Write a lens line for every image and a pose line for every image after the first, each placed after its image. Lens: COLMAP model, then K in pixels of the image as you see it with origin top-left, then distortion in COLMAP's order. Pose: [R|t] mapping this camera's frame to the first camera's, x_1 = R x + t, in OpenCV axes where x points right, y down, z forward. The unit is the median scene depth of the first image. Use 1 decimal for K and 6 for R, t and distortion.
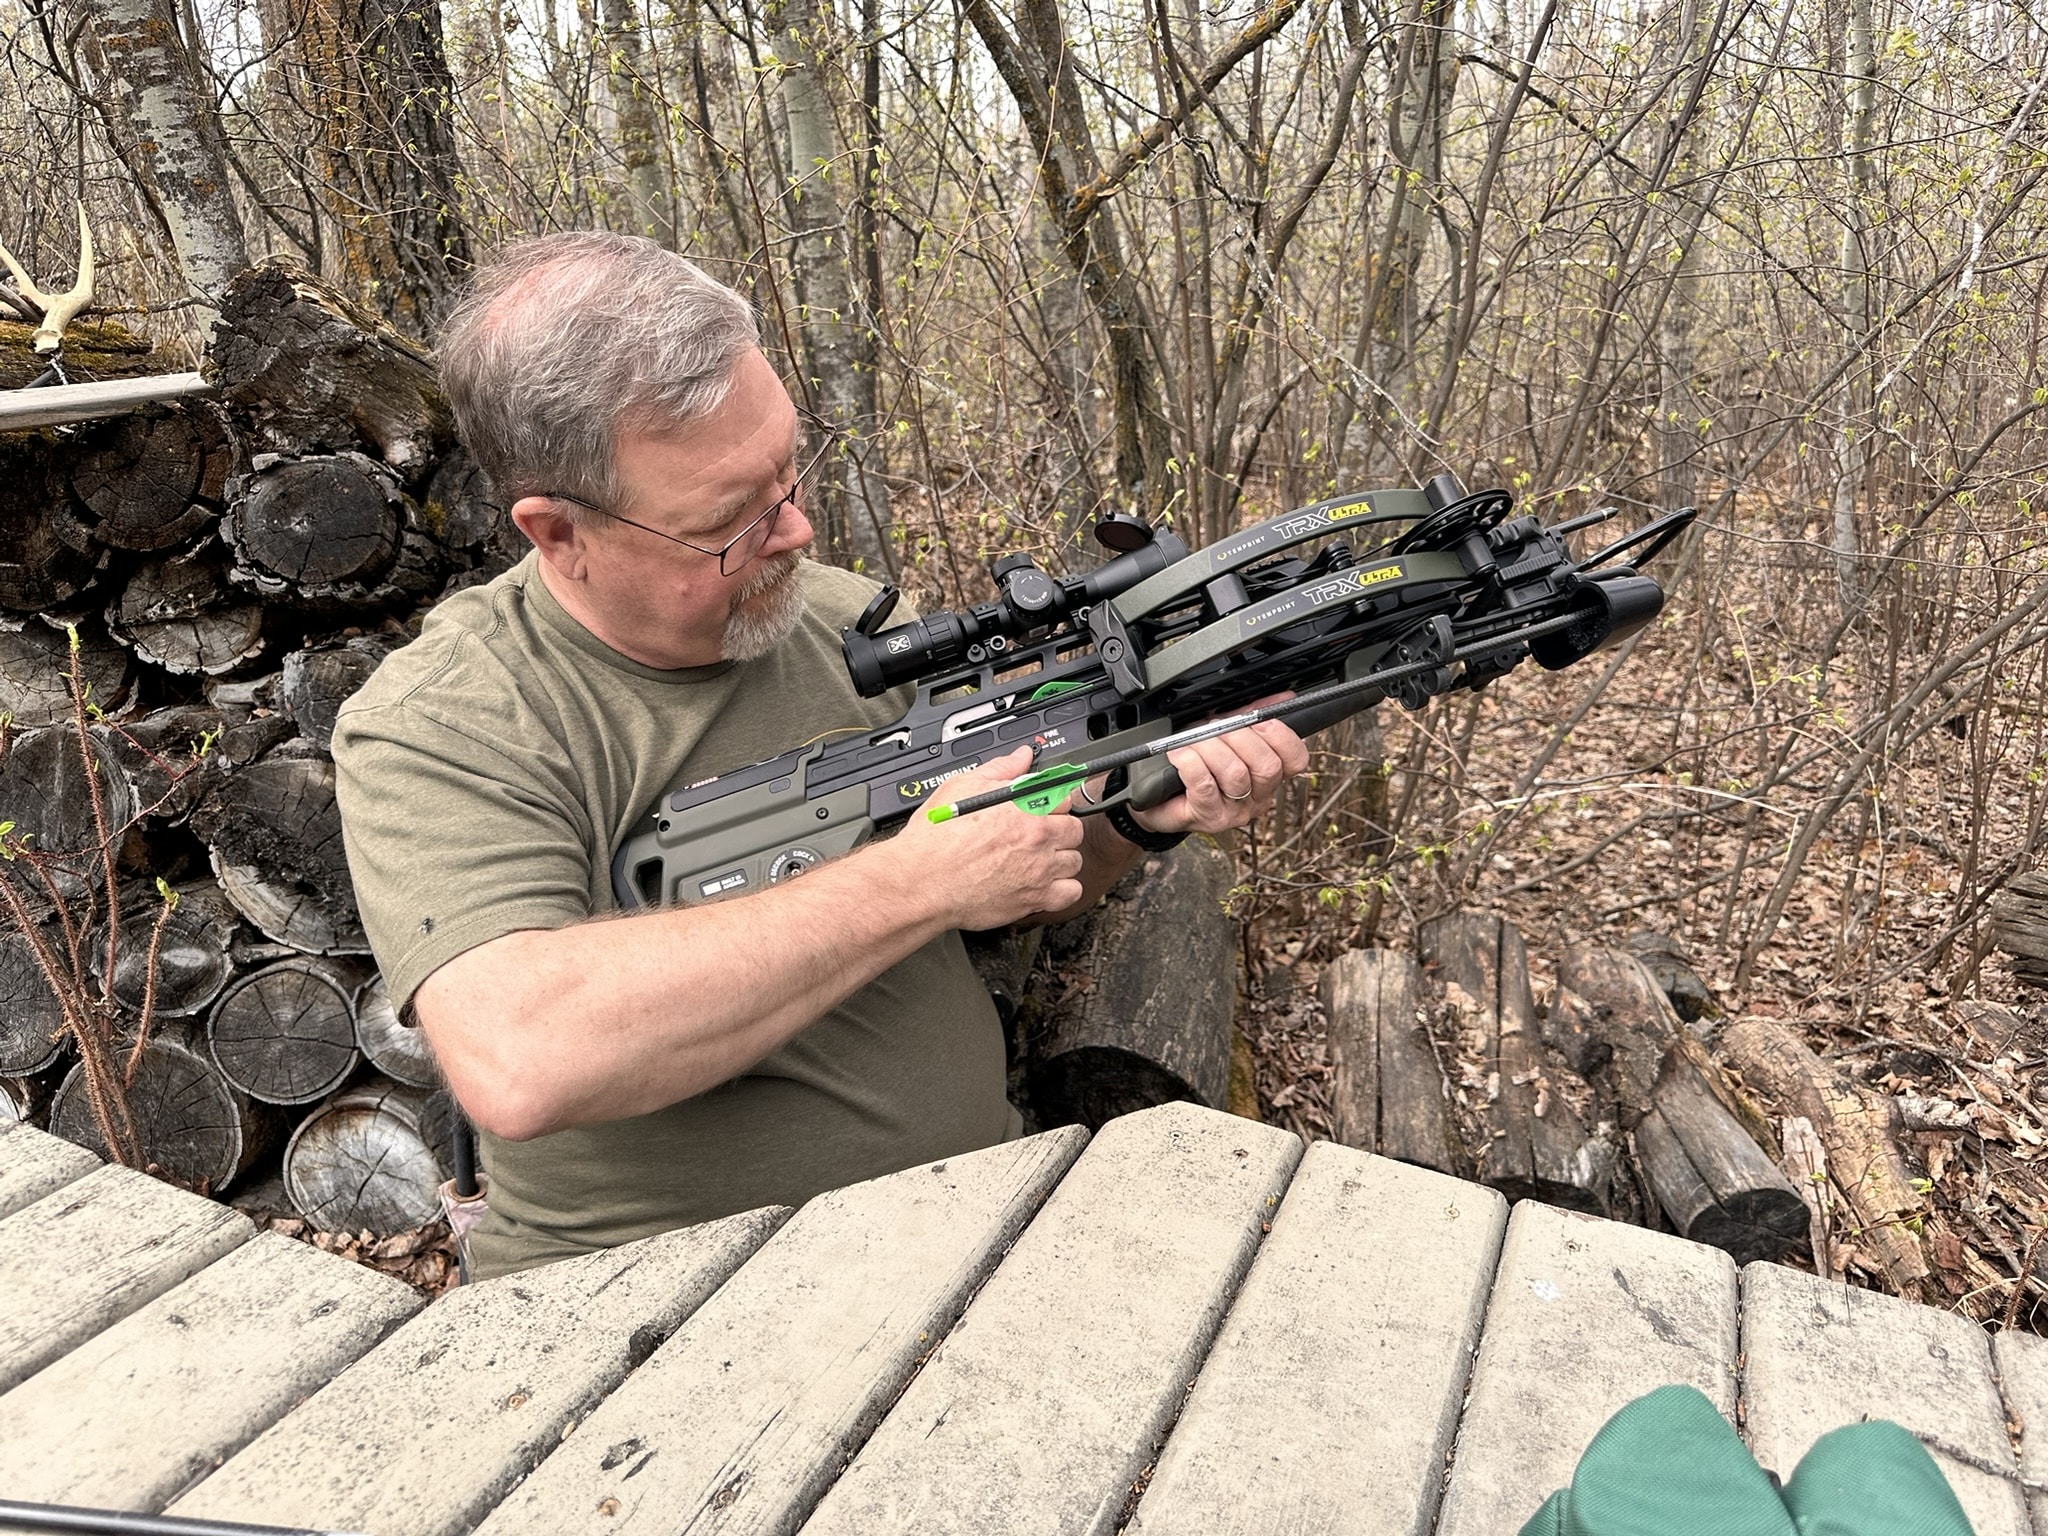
lens RADIAL K [[1466.0, 0, 1024.0], [0, 1466.0, 768.0], [0, 0, 1]] dist [0.016093, -0.026014]
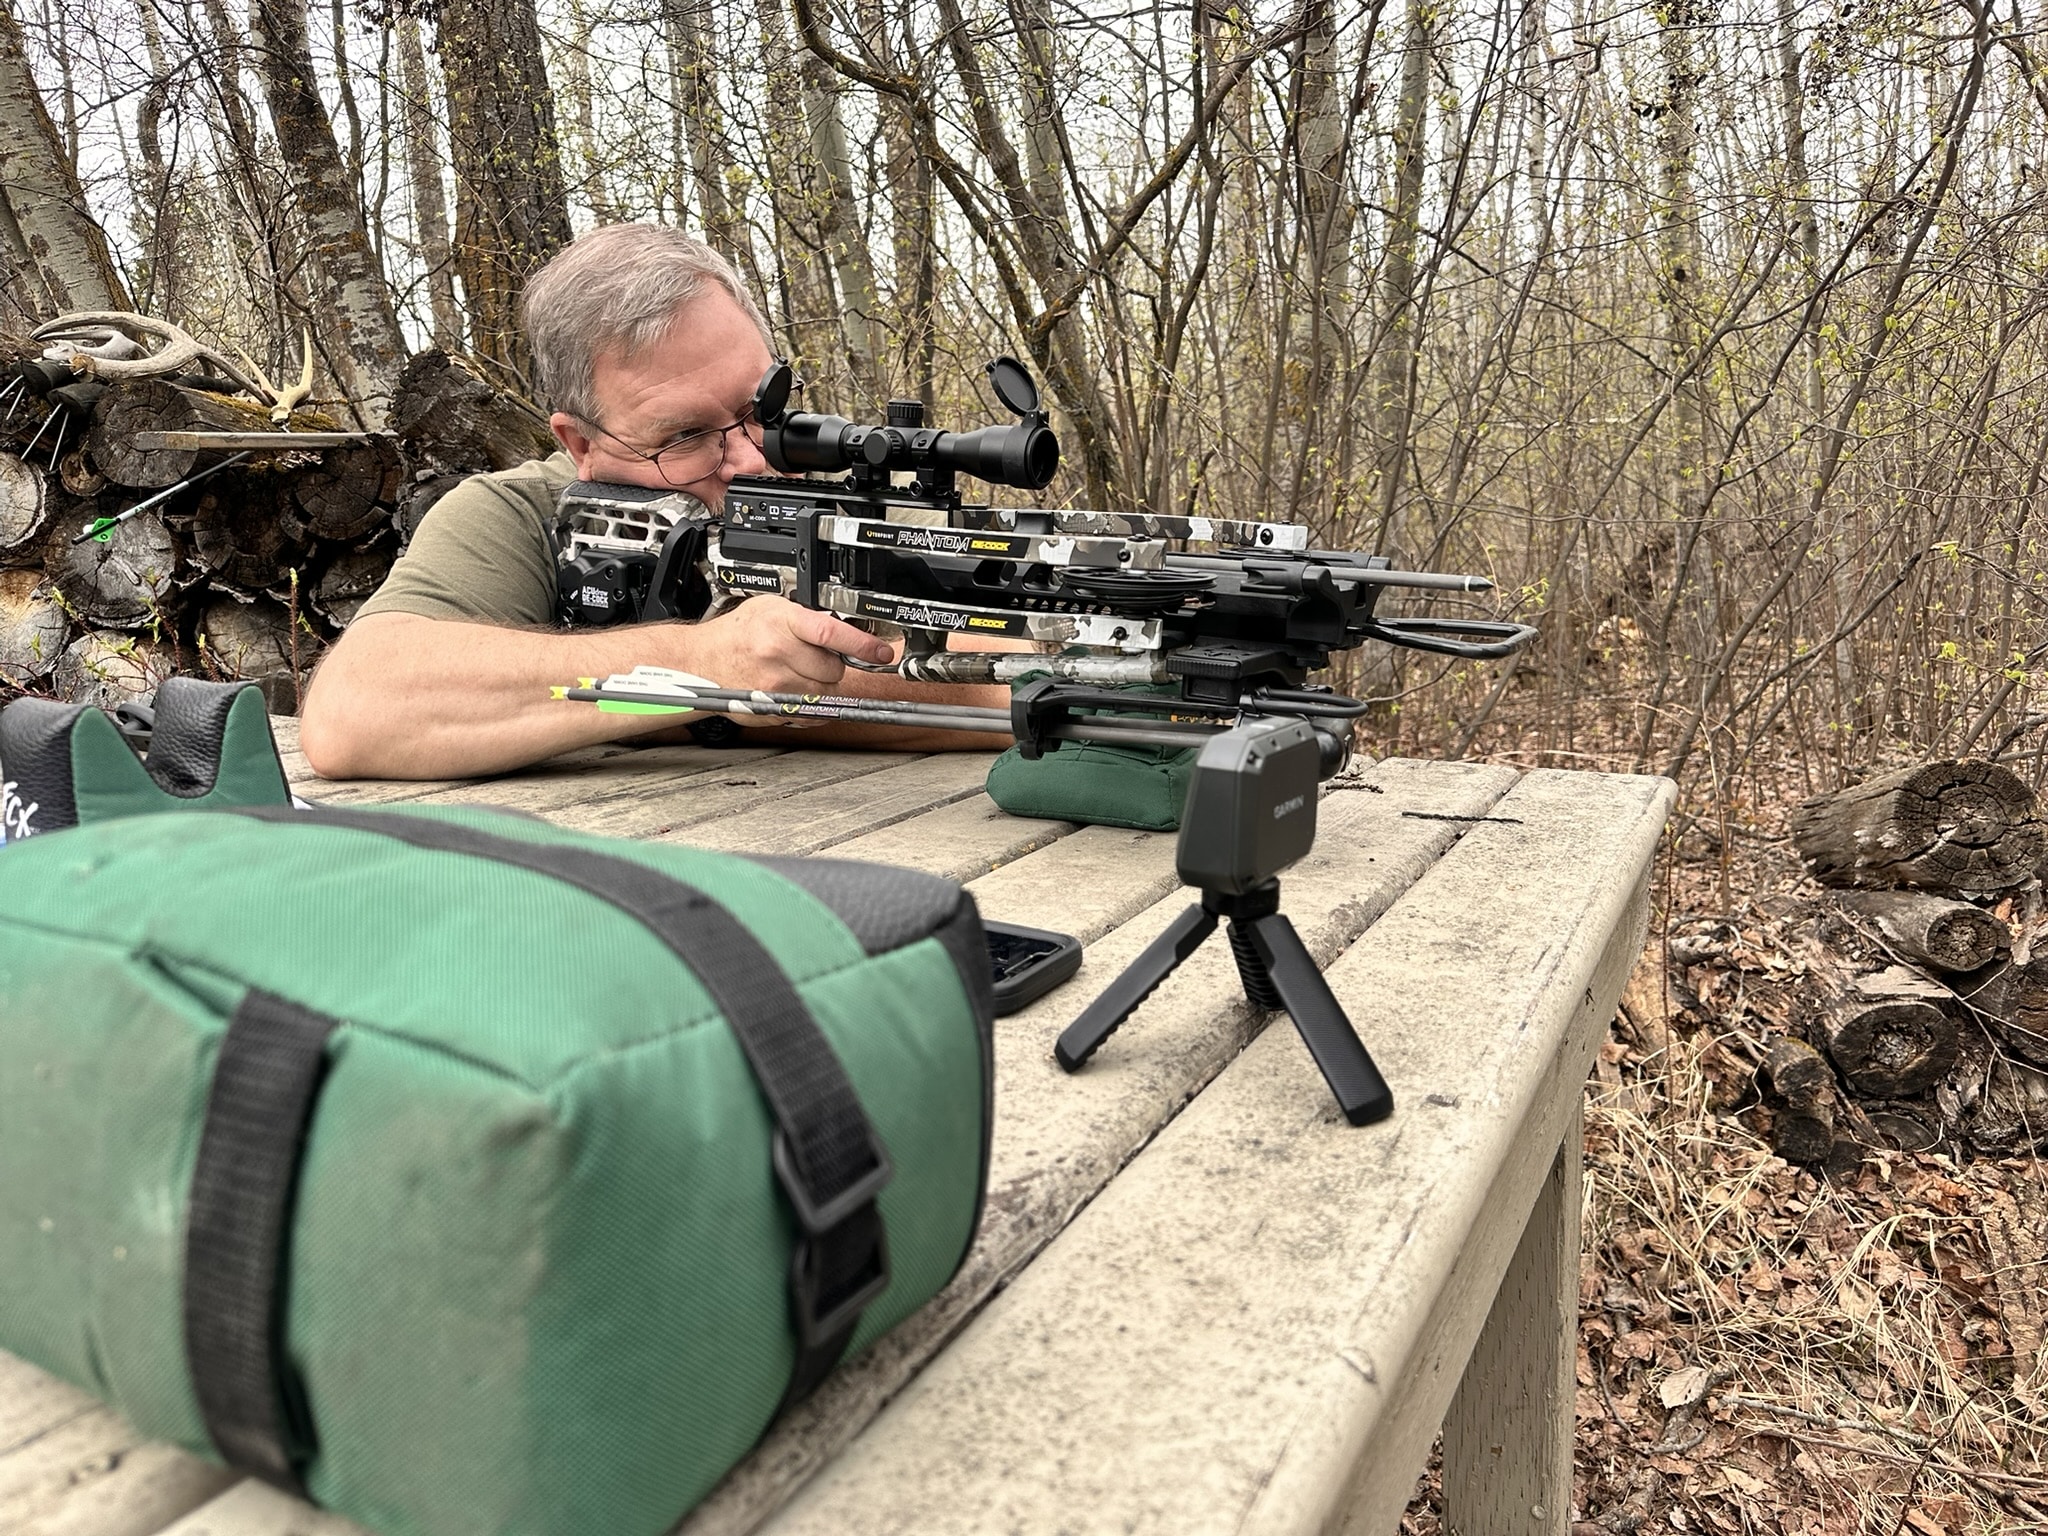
lens RADIAL K [[1467.3, 0, 1014.4], [0, 1467.3, 778.3], [0, 0, 1]] dist [0.021257, -0.035618]
pose [[0.996141, -0.022427, -0.084854, 0.161347], [0.010407, 0.990164, -0.139525, 0.271815], [0.087149, 0.138104, 0.986576, -0.305093]]
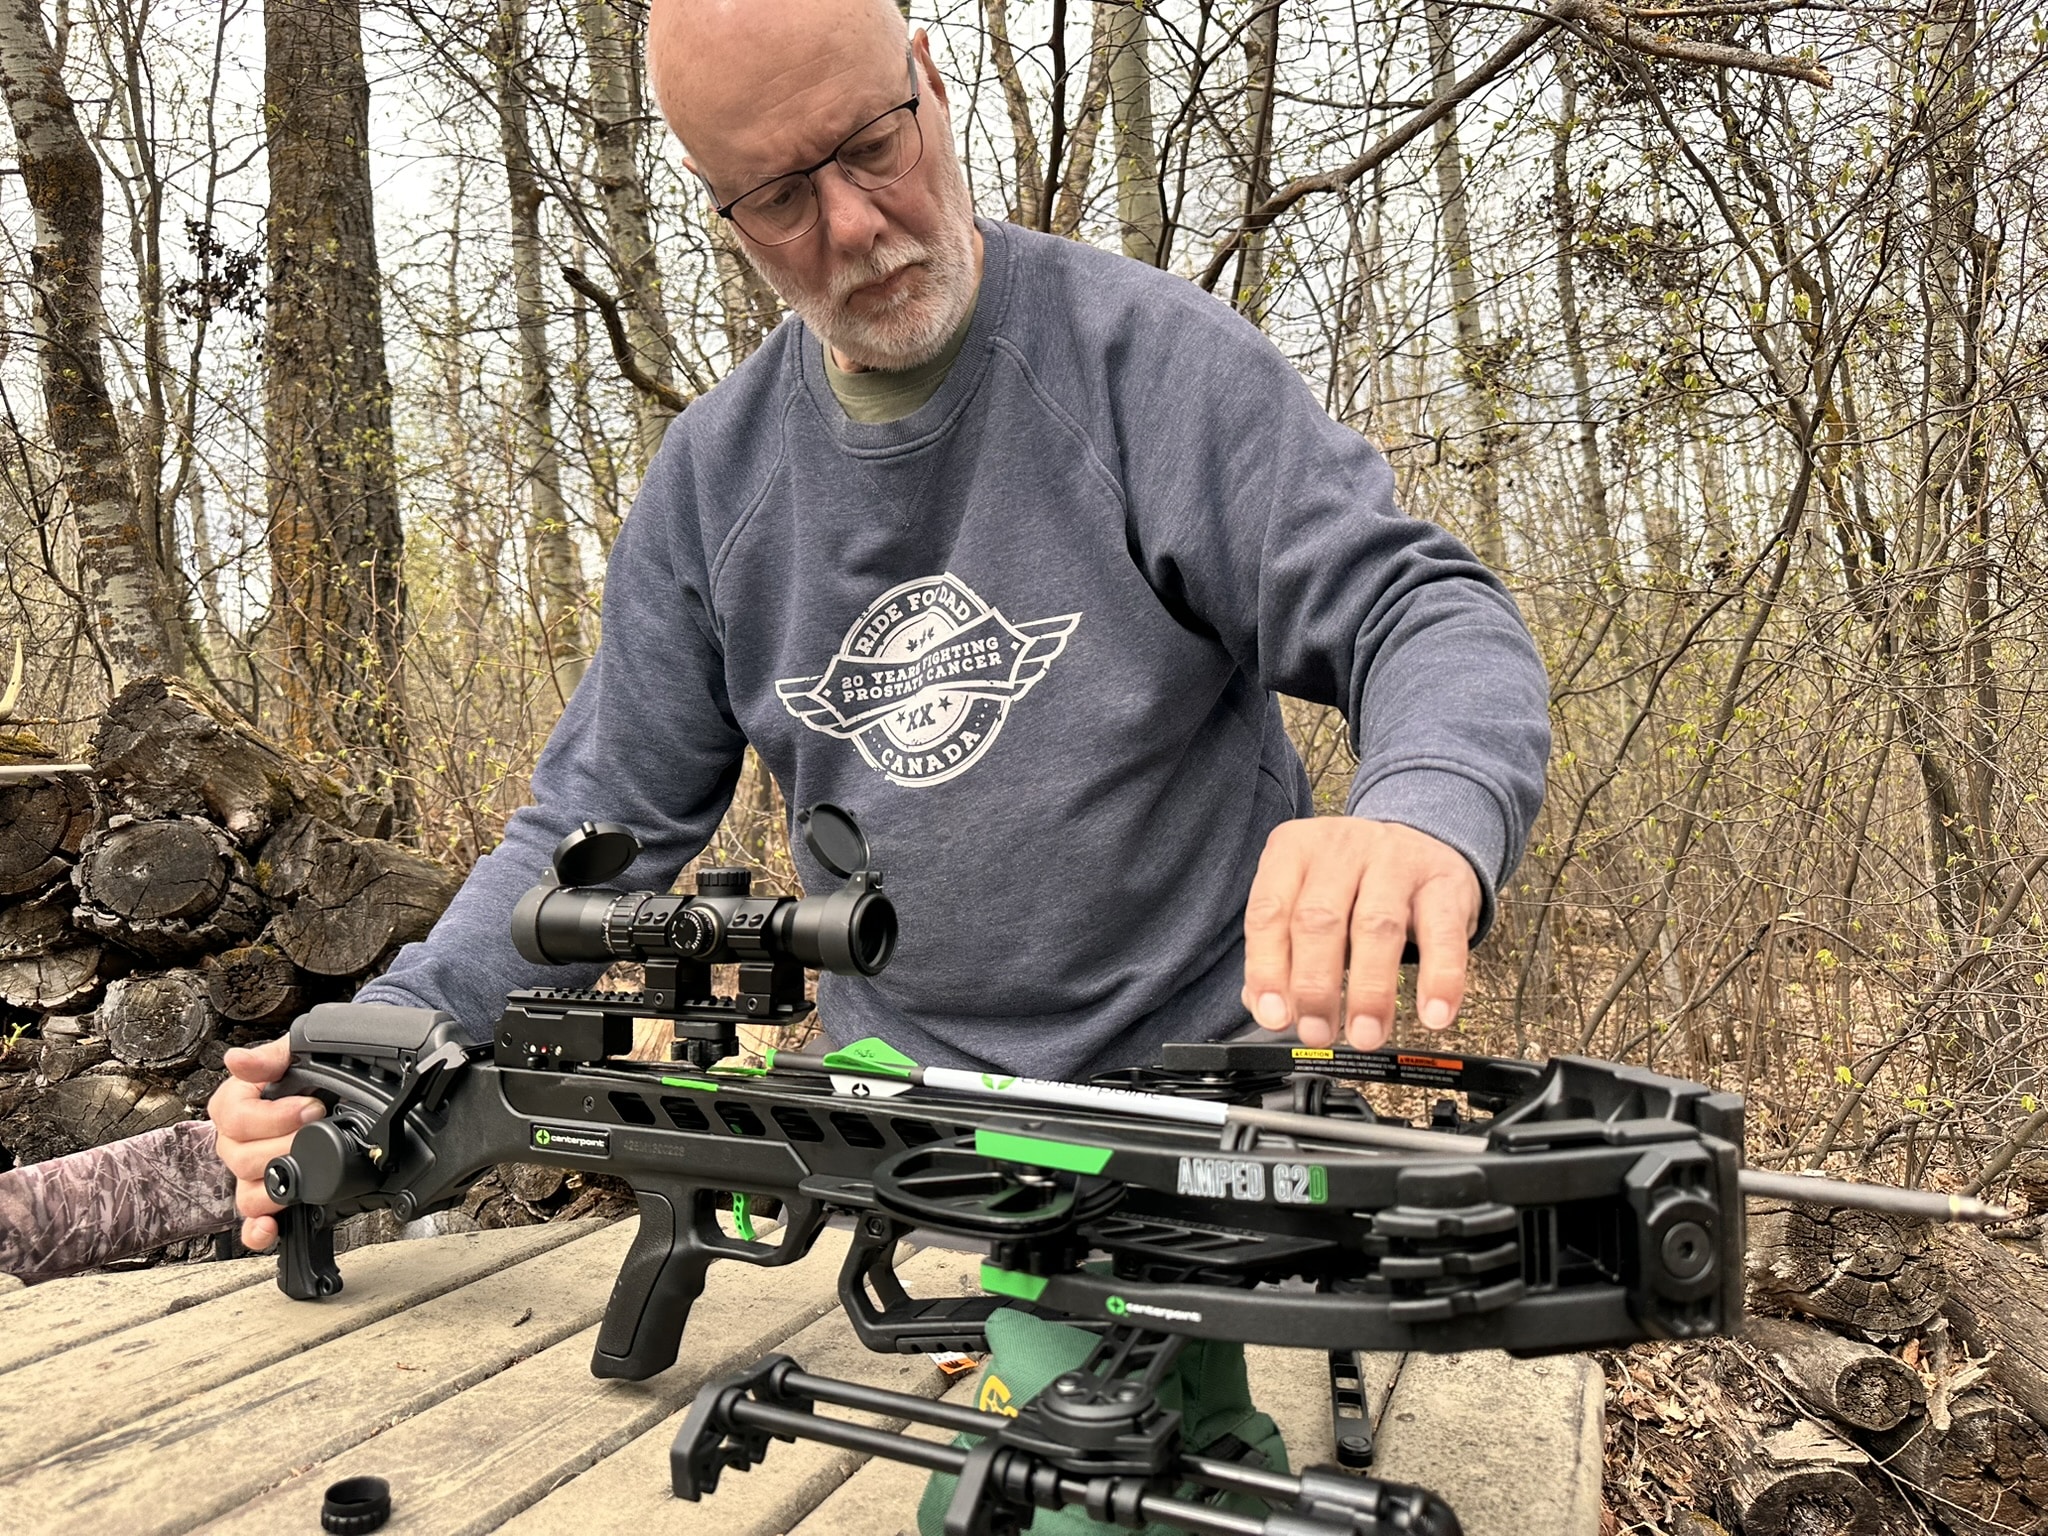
lens RADIAL K [[1466.0, 0, 1024.0], [0, 1466.0, 768.0], [0, 0, 1]] dist [0.016093, -0.026014]
pose [[0.999574, -0.009978, 0.027419, 0.187870], [0.018372, 0.945266, -0.325782, 0.150263], [-0.022667, 0.326147, 0.945047, -0.172819]]
